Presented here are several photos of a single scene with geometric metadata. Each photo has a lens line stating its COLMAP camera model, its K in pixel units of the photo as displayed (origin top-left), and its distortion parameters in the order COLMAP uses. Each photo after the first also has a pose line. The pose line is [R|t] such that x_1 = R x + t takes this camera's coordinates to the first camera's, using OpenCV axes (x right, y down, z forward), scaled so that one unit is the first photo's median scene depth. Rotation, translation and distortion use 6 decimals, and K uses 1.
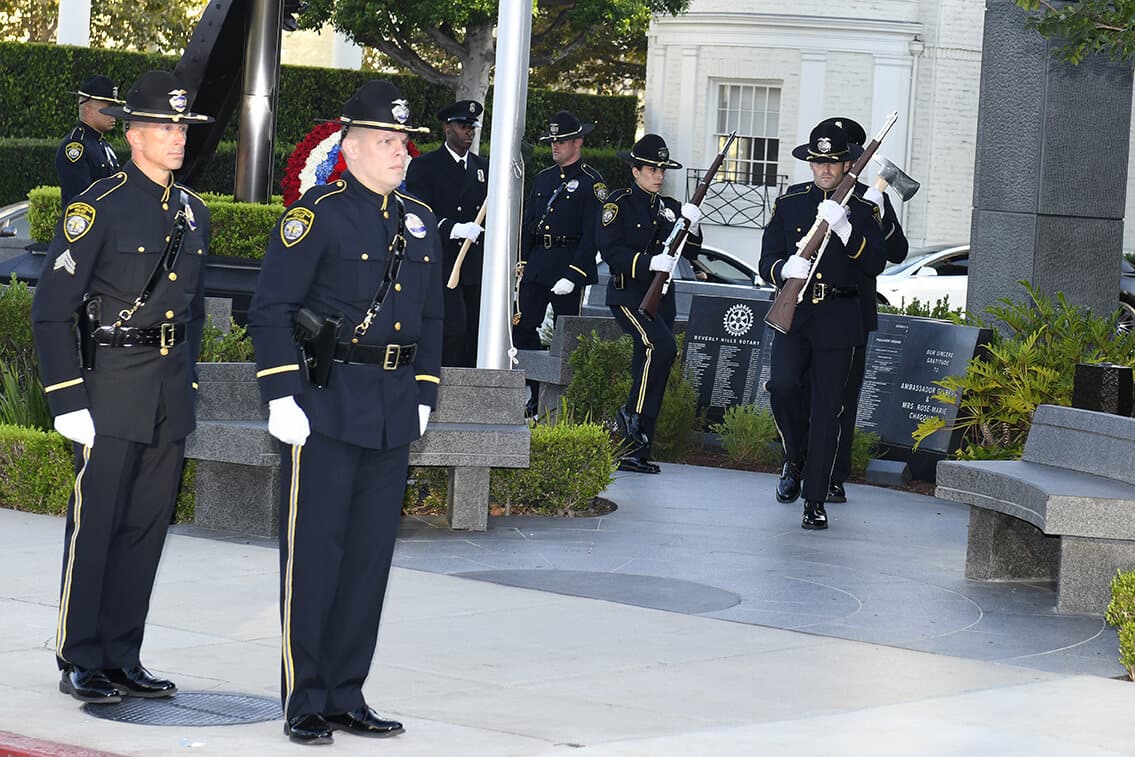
lens RADIAL K [[3869.7, 0, 712.3], [0, 3869.7, 291.4], [0, 0, 1]] dist [0.170215, 0.000000]
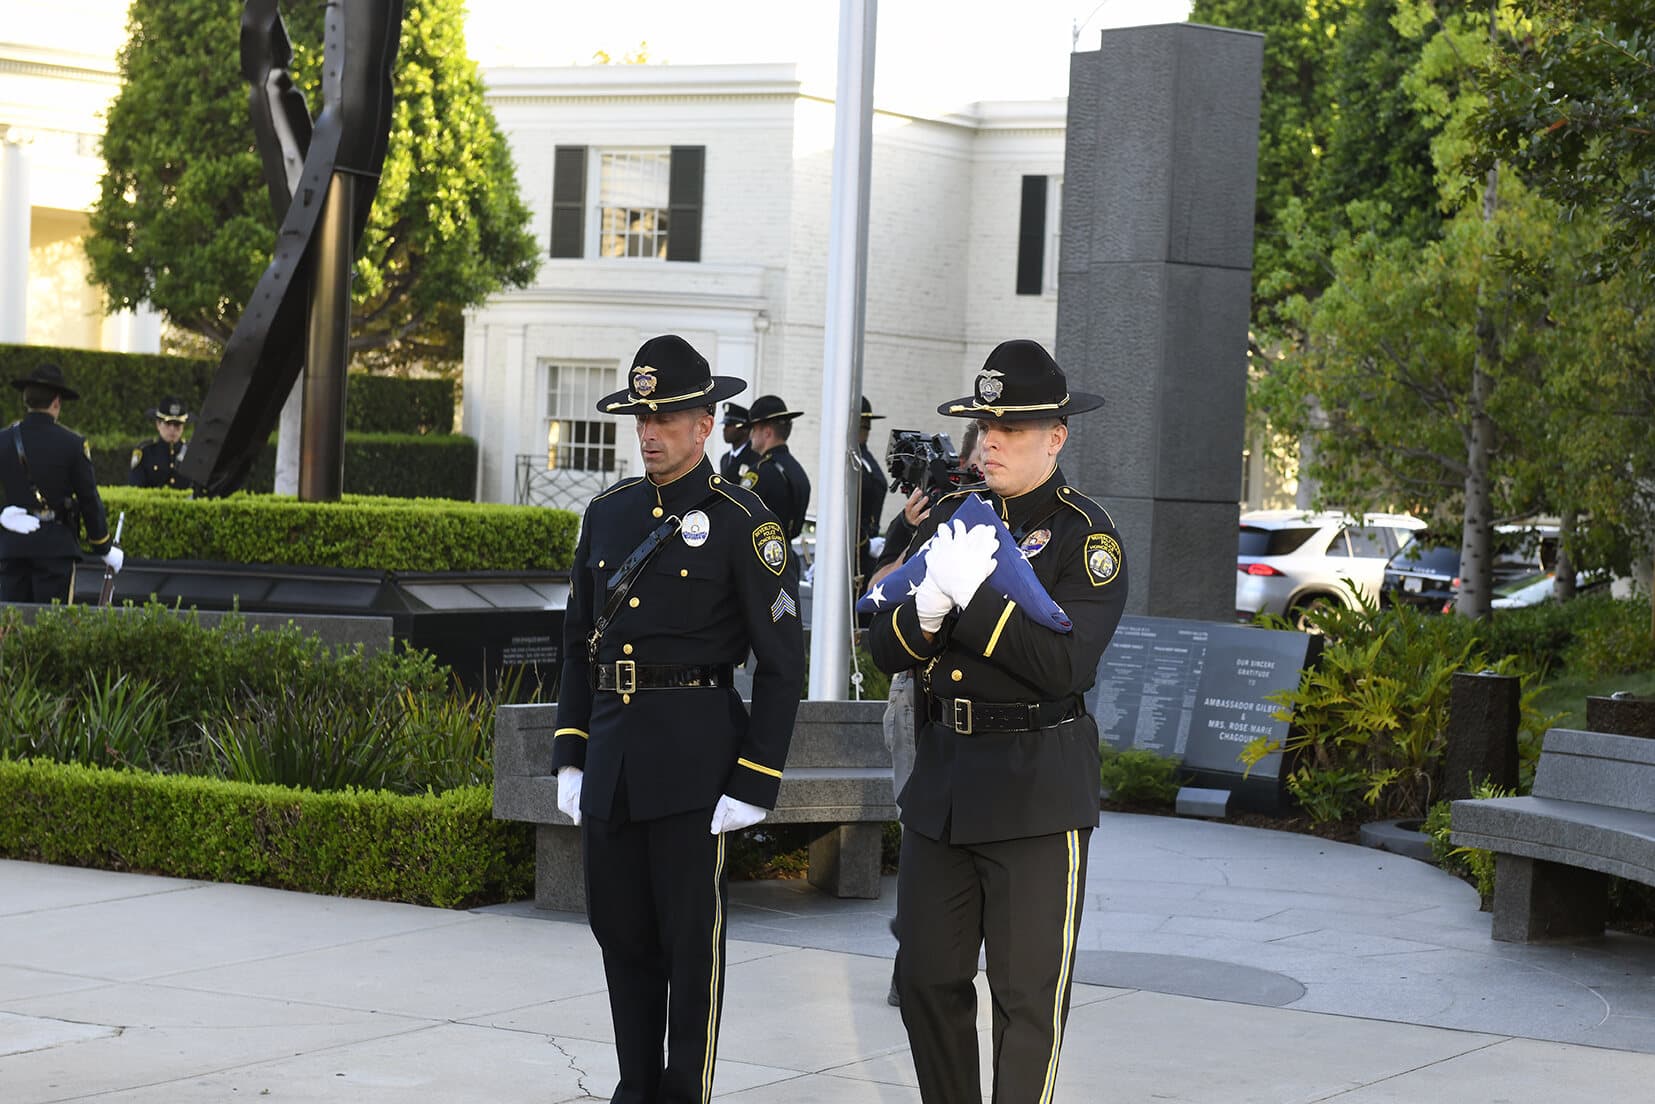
lens RADIAL K [[3890.1, 0, 978.8], [0, 3890.1, 522.1], [0, 0, 1]] dist [0.101678, 0.000000]
pose [[0.987254, -0.018908, 0.158025, -0.129111], [0.020956, 0.999717, -0.011301, -0.006553], [-0.157767, 0.014468, 0.987370, 0.136940]]
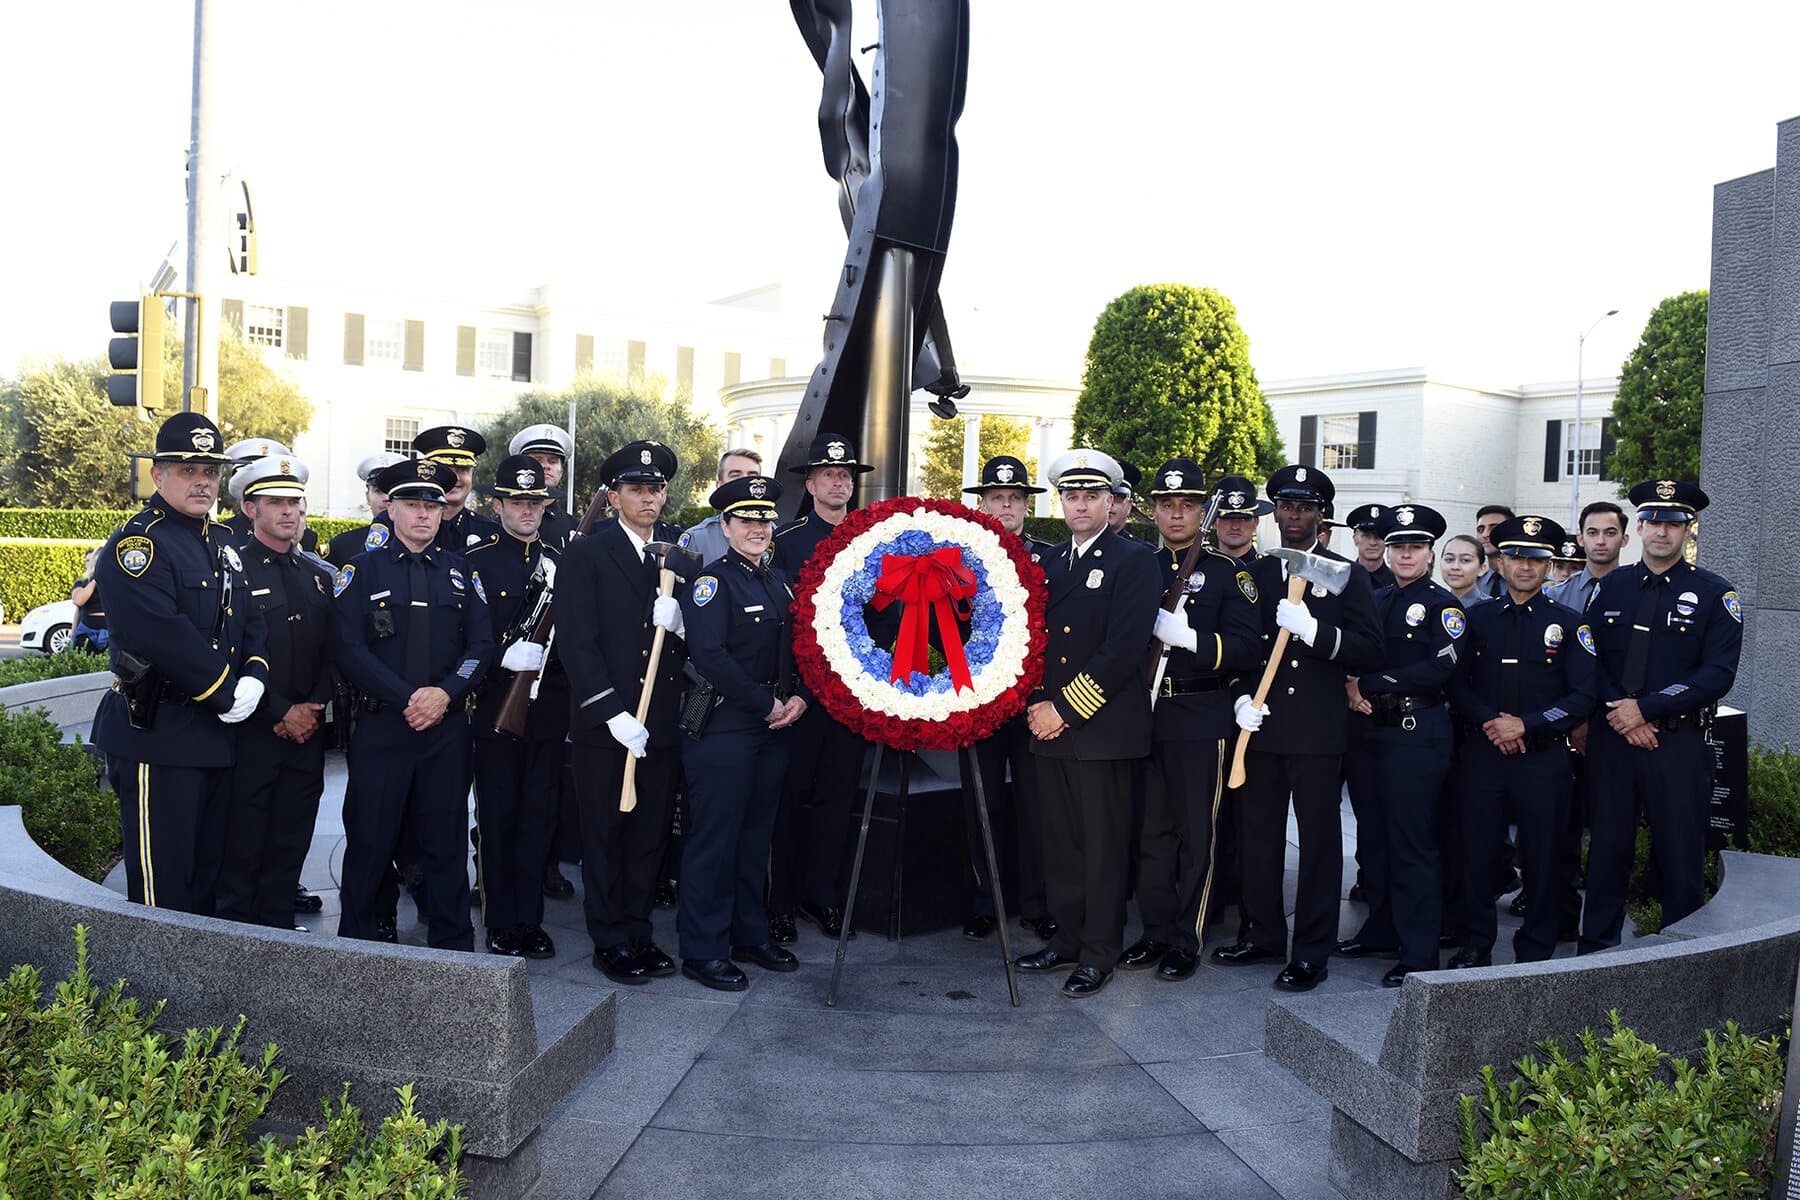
lens RADIAL K [[1332.1, 0, 890.3], [0, 1332.1, 601.2], [0, 0, 1]] dist [-0.051991, -0.001340]
pose [[0.963931, -0.017158, -0.265599, -0.054231], [0.015066, 0.999837, -0.009915, -0.029680], [0.265725, 0.005556, 0.964033, 0.871958]]
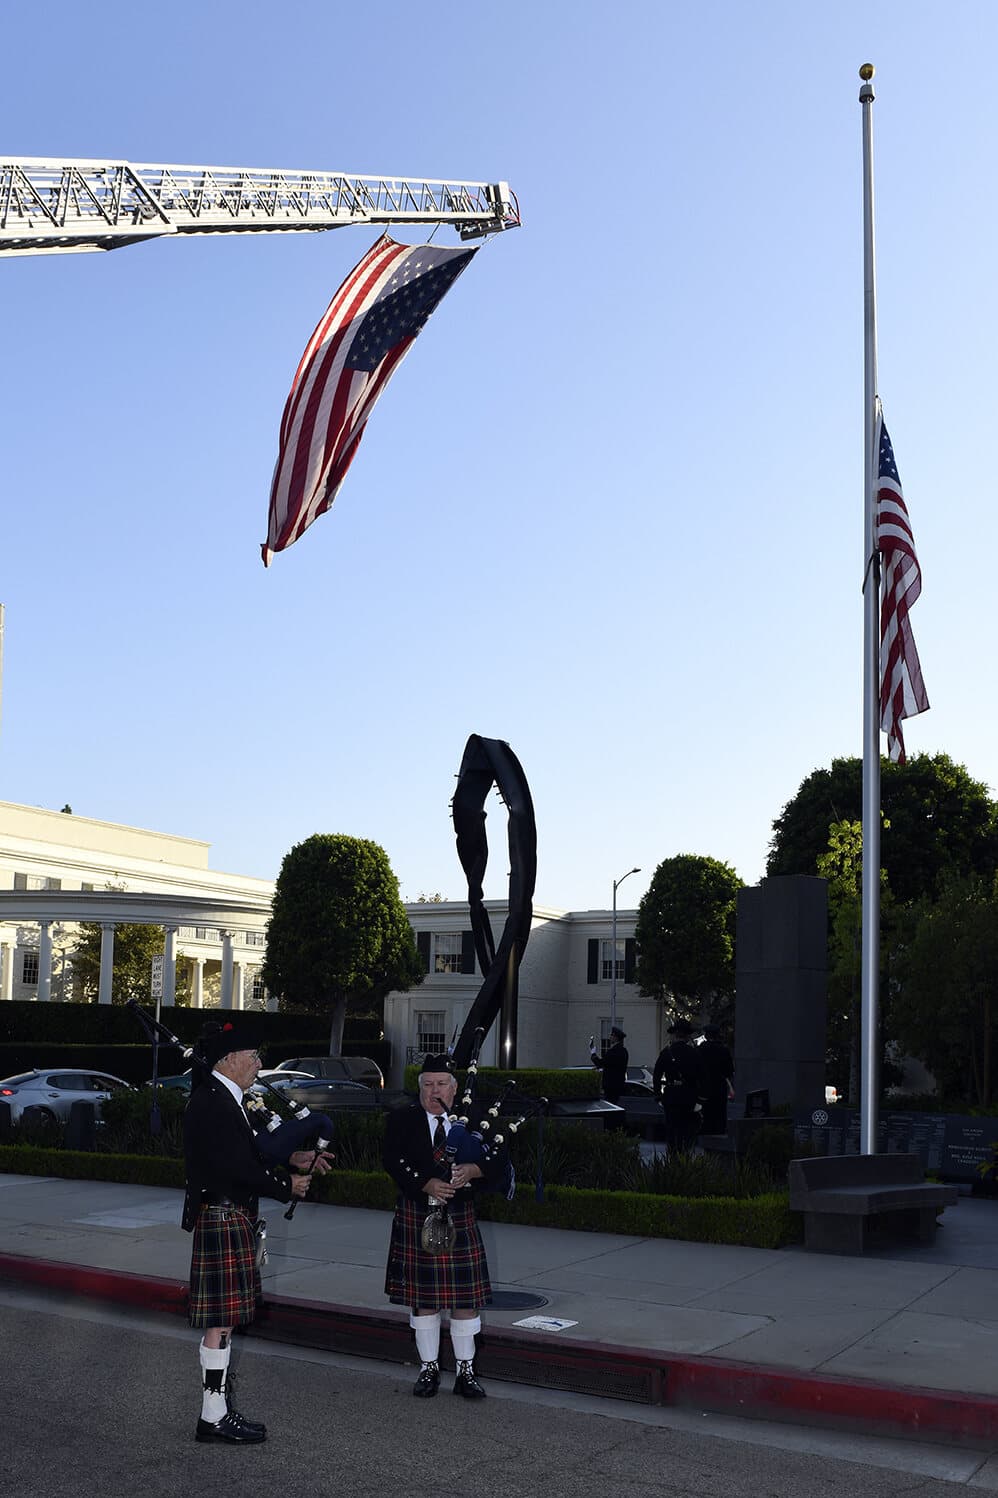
lens RADIAL K [[1392.0, 0, 442.0], [0, 1392.0, 964.4], [0, 0, 1]] dist [-0.033211, 0.000000]
pose [[0.990316, -0.028363, 0.135907, -0.302234], [0.040189, 0.995564, -0.085076, -0.019784], [-0.132891, 0.089714, 0.987062, 0.264487]]
